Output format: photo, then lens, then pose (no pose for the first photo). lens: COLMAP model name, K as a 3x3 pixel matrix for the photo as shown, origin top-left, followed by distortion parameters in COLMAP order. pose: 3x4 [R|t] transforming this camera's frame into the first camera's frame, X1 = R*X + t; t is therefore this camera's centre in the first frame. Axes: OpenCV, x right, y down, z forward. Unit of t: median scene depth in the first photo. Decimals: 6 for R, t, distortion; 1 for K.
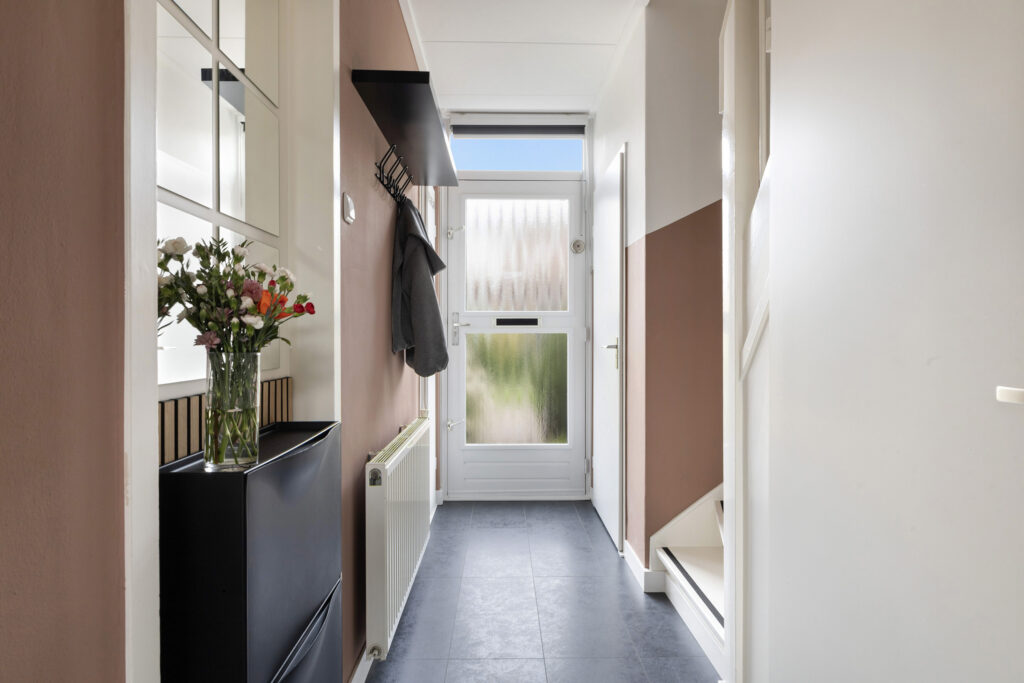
lens RADIAL K [[558.0, 0, 510.0], [0, 558.0, 338.6], [0, 0, 1]] dist [-0.002182, -0.001546]
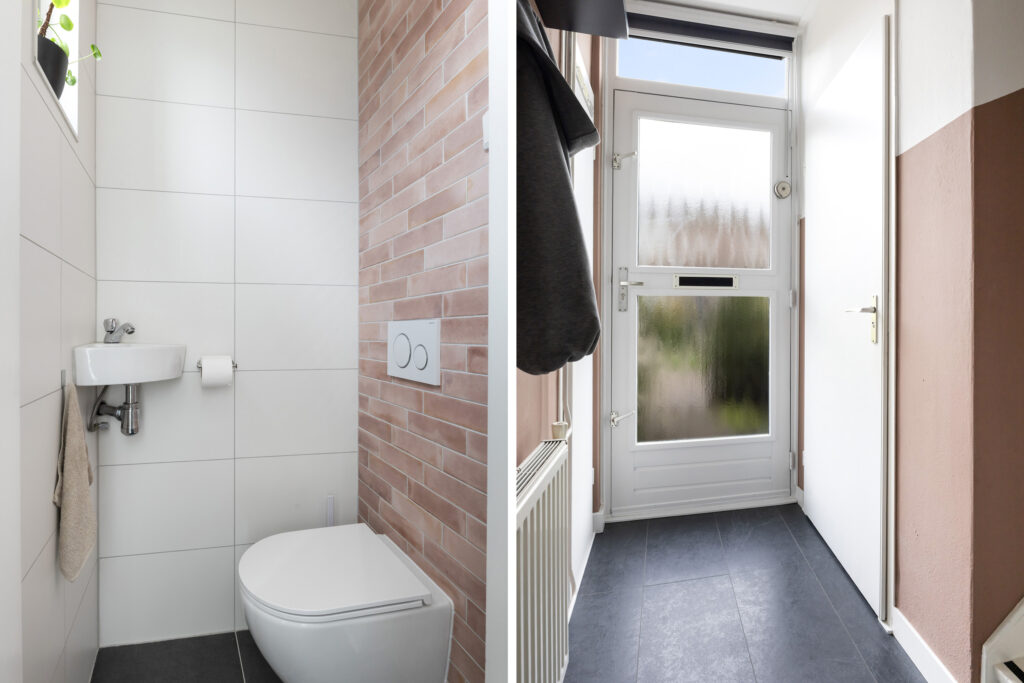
lens RADIAL K [[486.6, 0, 484.4], [0, 486.6, 349.7], [0, 0, 1]] dist [0.002652, 0.007932]
pose [[0.928095, 0.011106, -0.372177, -0.025240], [0.018009, 0.997046, 0.074661, 0.010373], [0.371907, -0.075995, 0.925154, 0.303662]]
